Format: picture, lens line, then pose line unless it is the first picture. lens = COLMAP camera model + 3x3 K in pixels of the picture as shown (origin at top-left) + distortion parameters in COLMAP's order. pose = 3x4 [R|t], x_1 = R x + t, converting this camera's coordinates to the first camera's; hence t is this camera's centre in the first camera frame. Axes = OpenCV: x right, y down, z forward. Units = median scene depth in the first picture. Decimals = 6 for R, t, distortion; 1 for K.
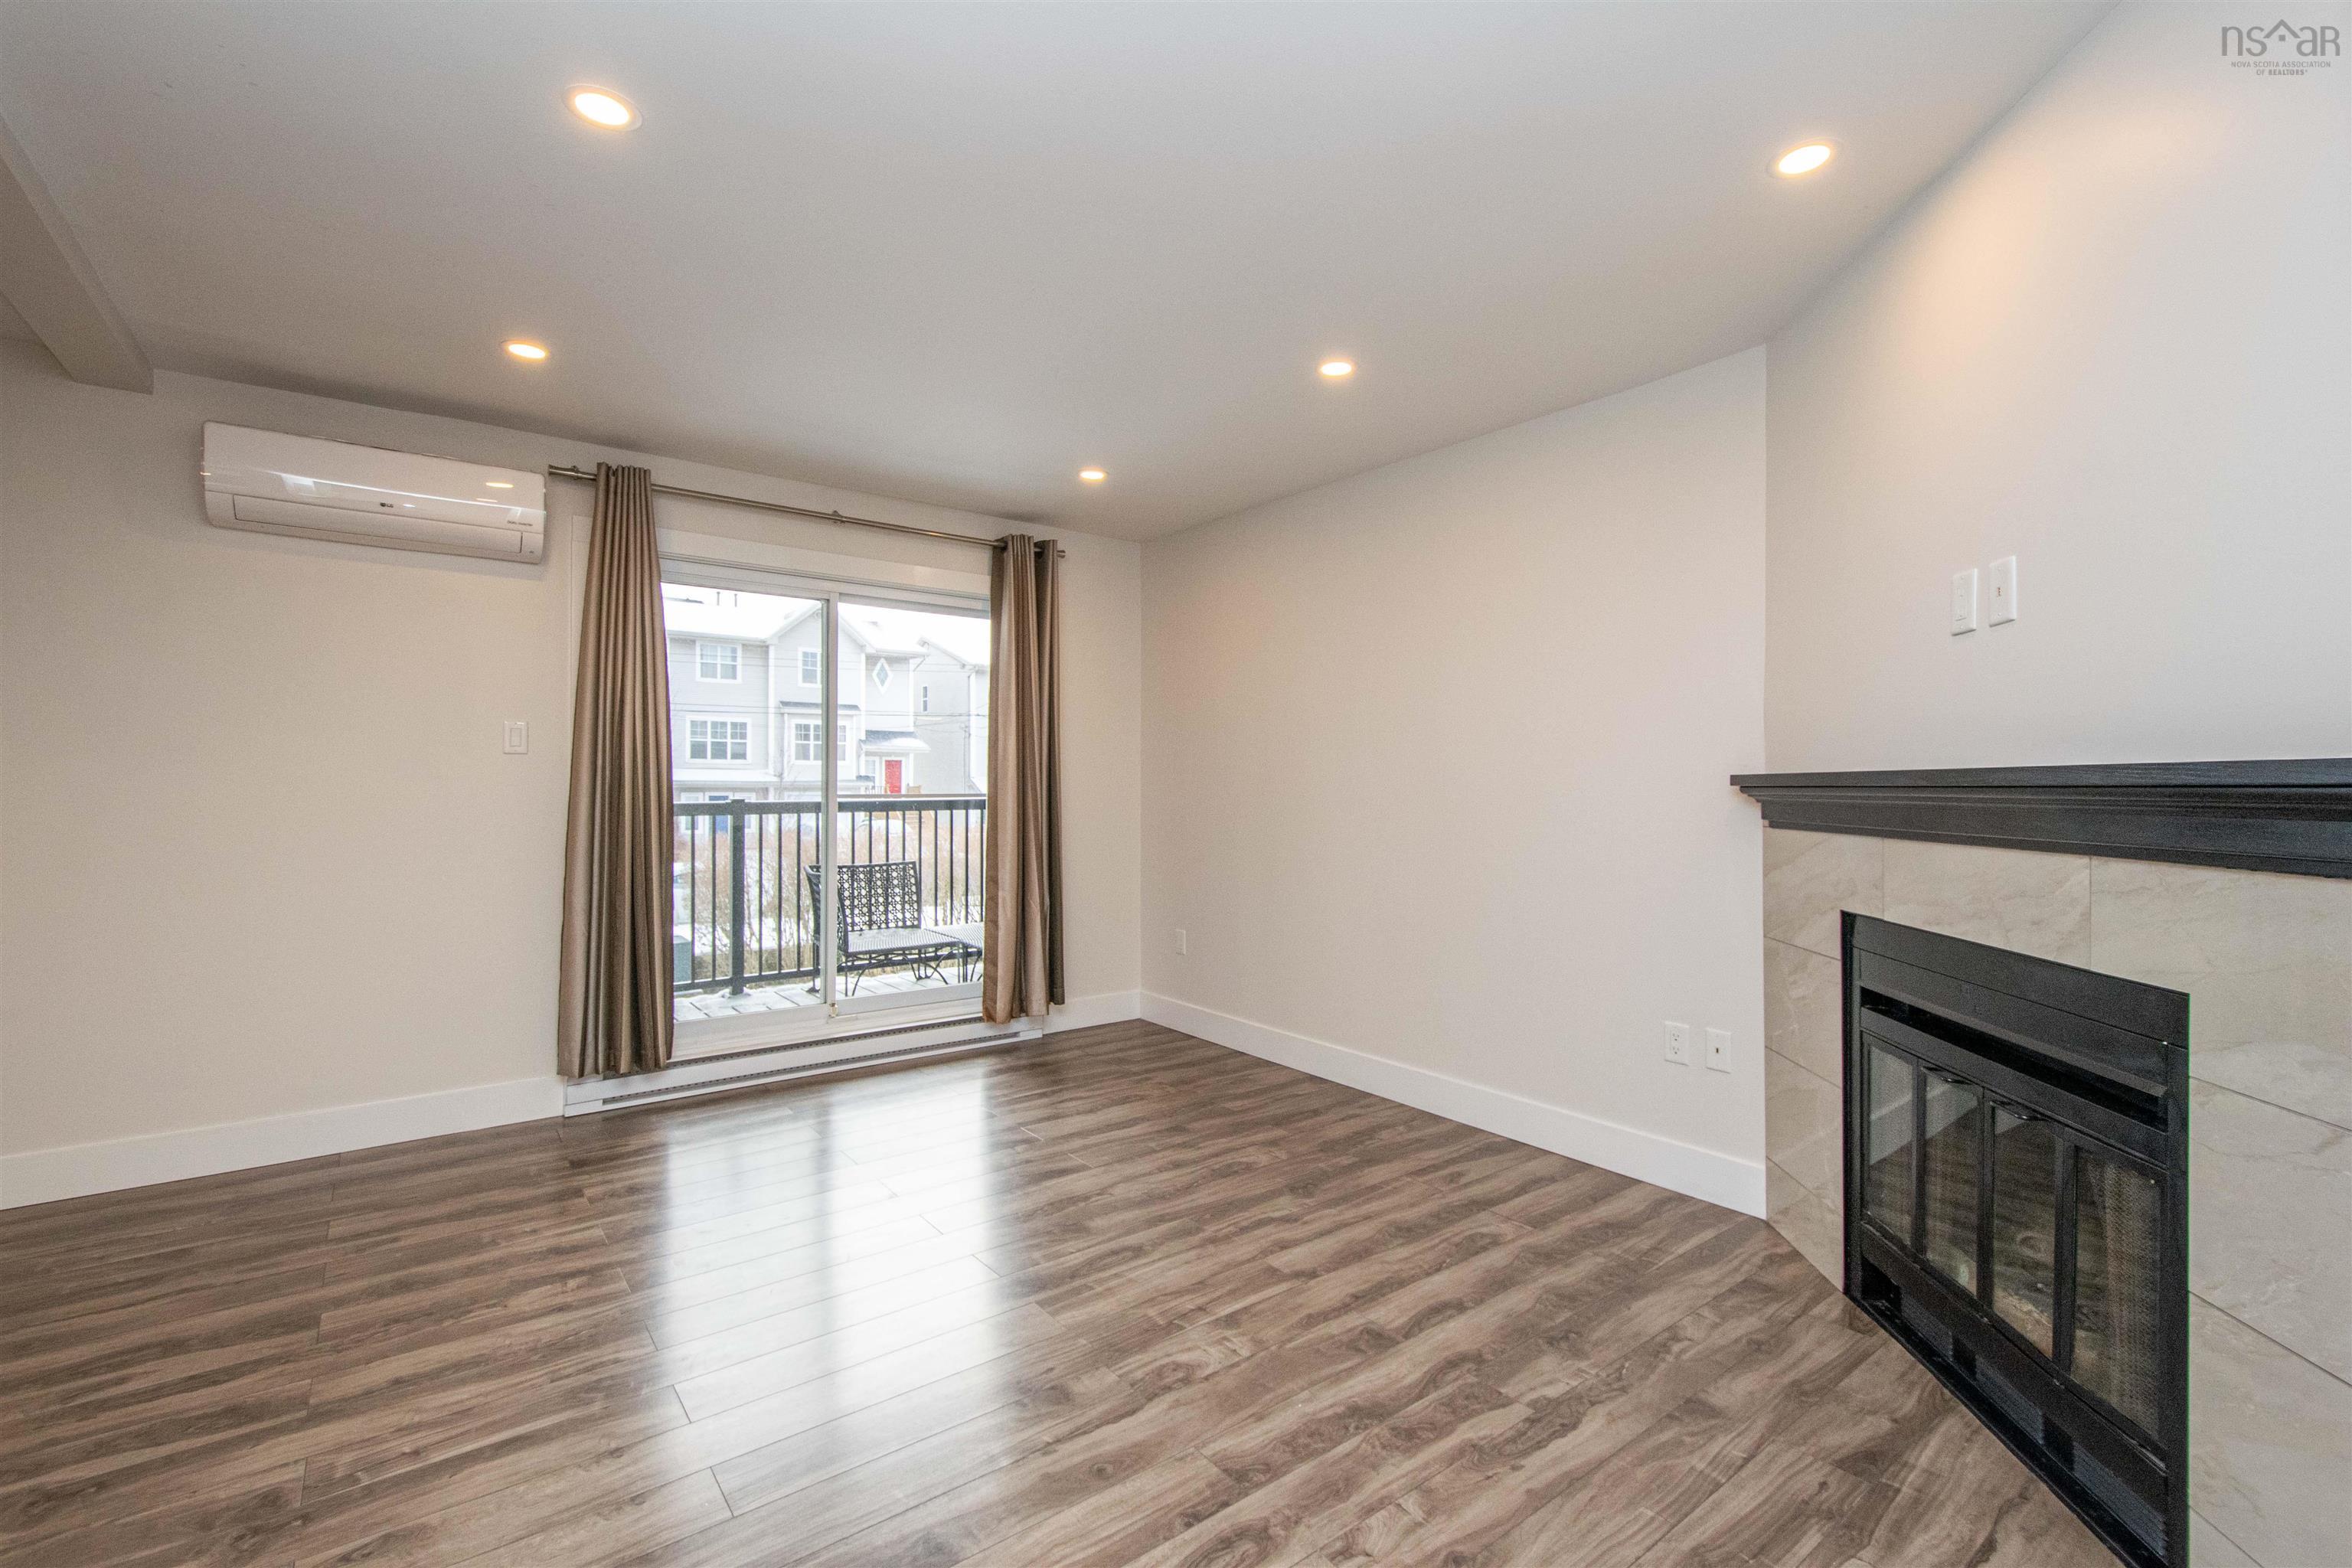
lens RADIAL K [[1030.1, 0, 1195.1], [0, 1030.1, 788.8], [0, 0, 1]] dist [-0.000241, -0.000097]
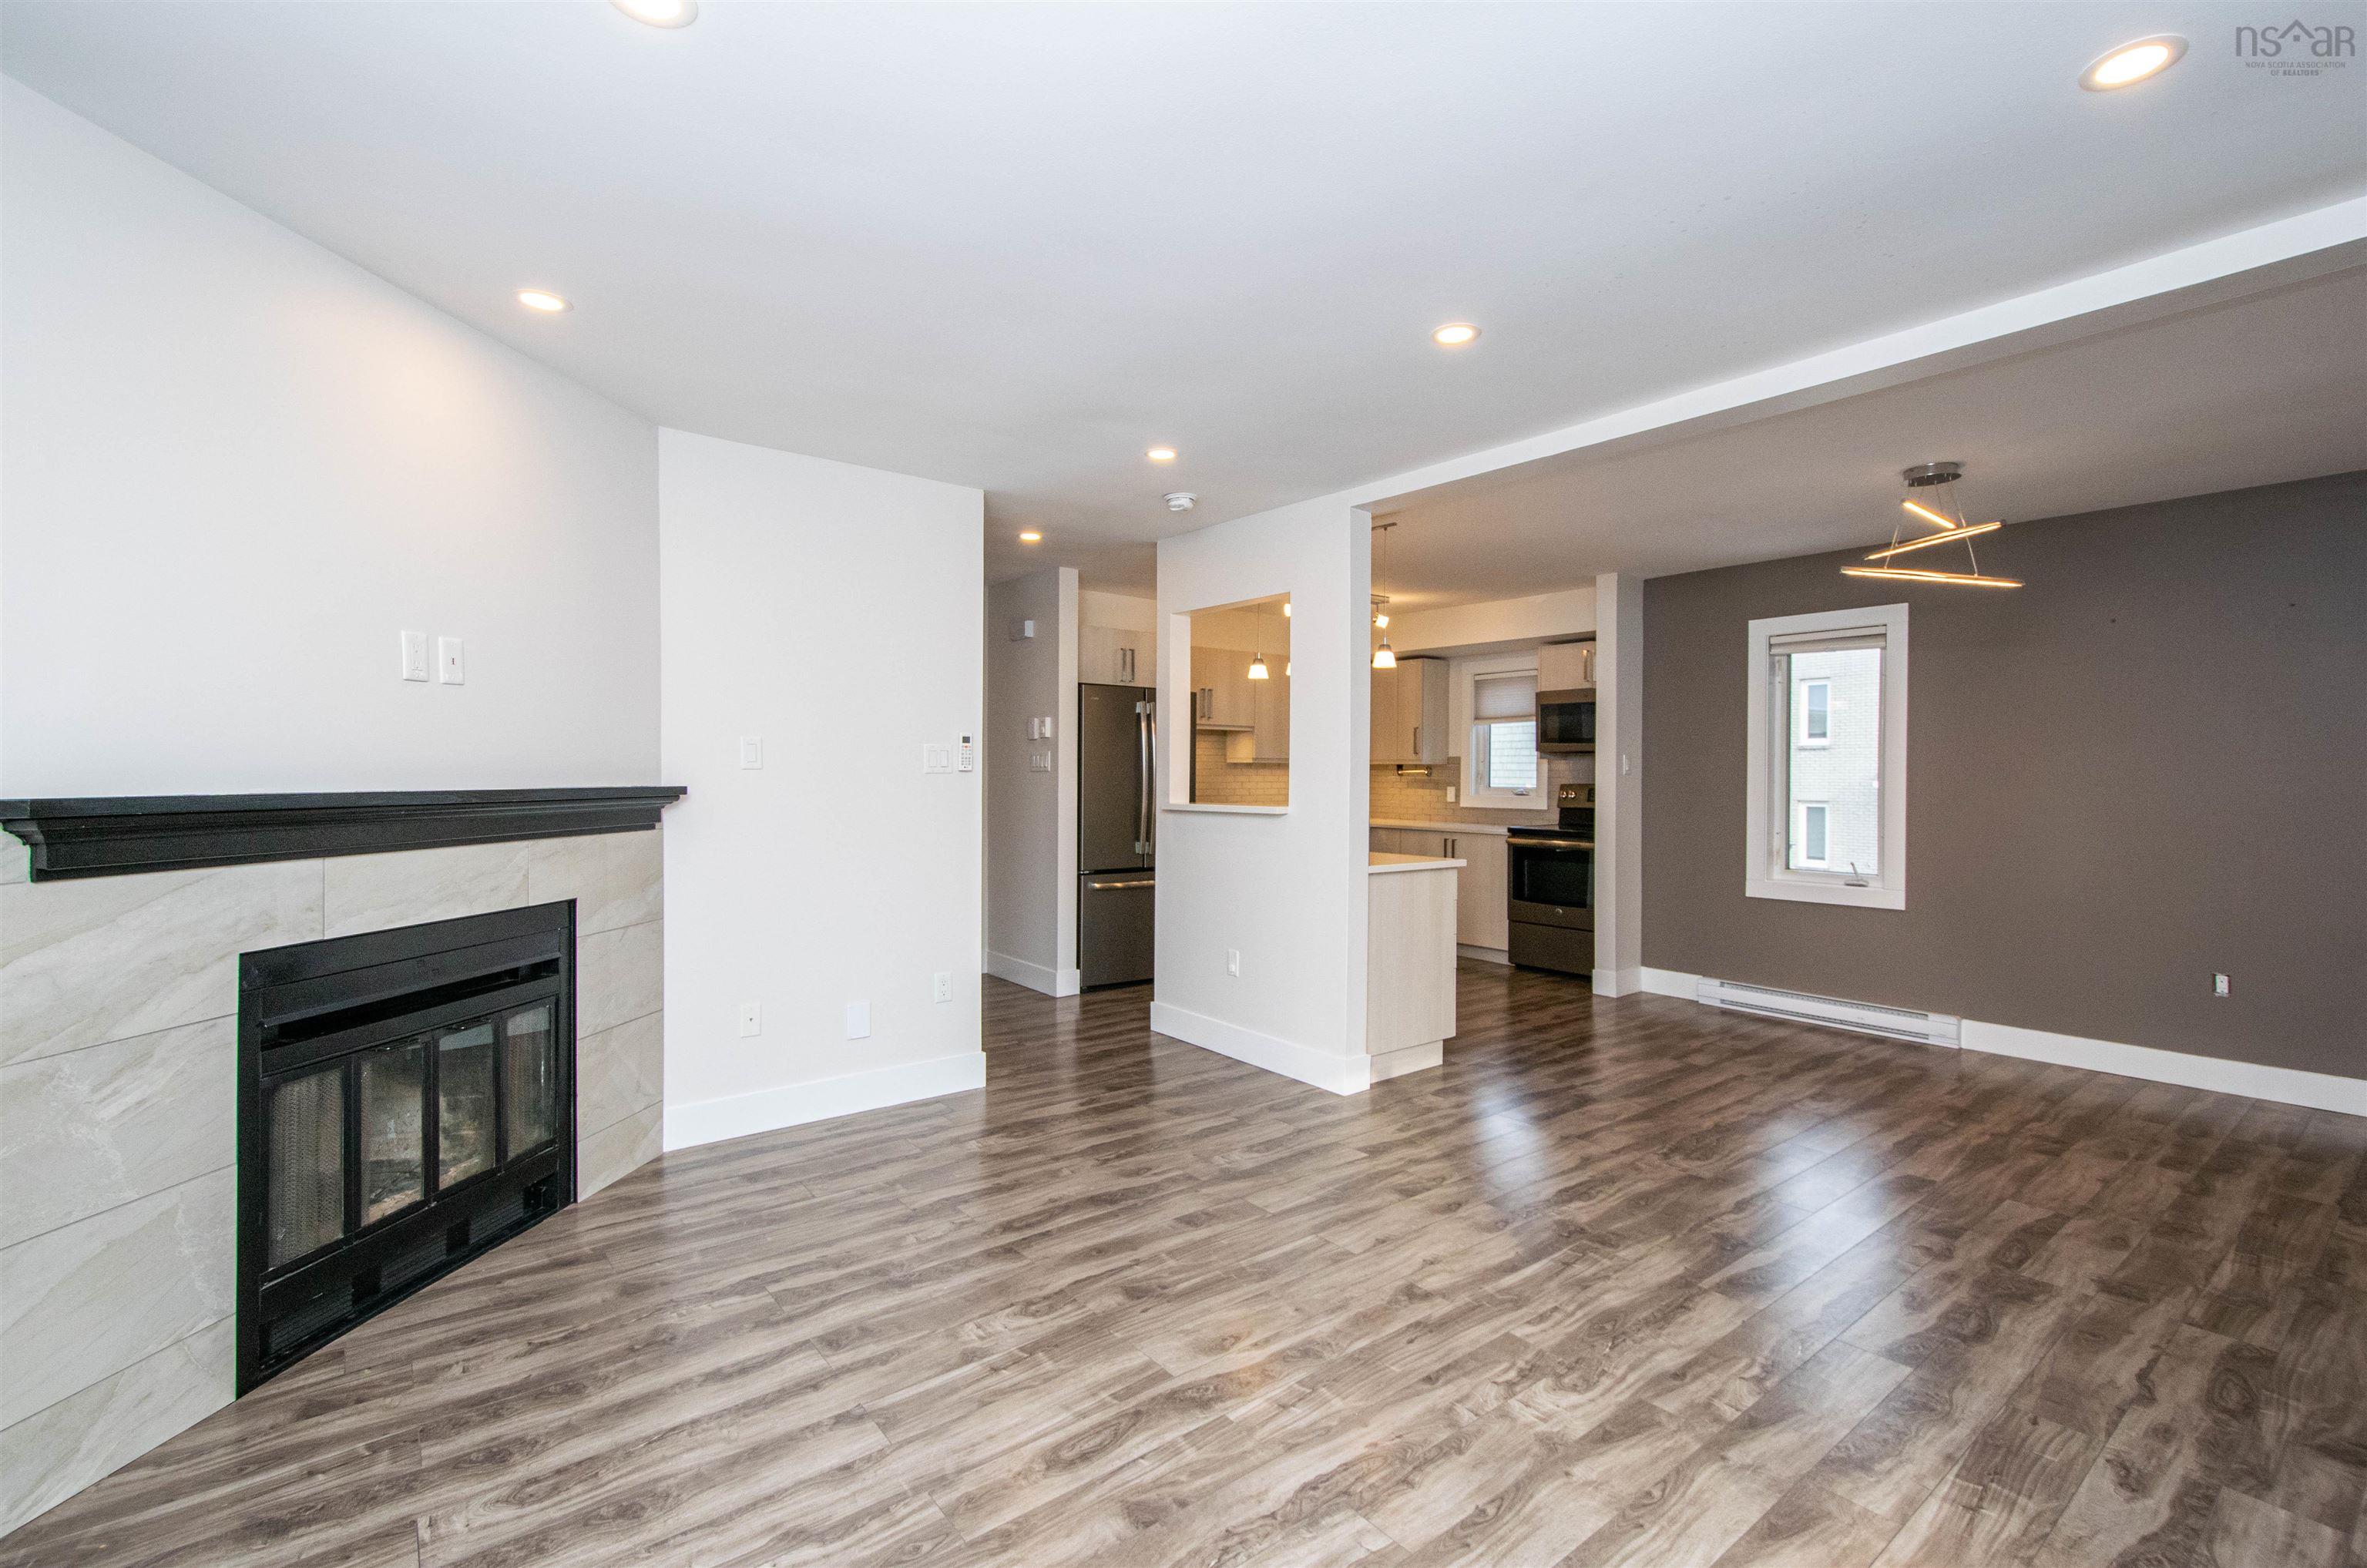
lens RADIAL K [[1041.0, 0, 1201.6], [0, 1041.0, 796.3], [0, 0, 1]] dist [0.005324, 0.000706]
pose [[-0.999848, -0.007550, -0.015724, -0.110536], [-0.007997, 0.999561, 0.028519, -0.031997], [0.015501, 0.028641, -0.999470, 1.308748]]
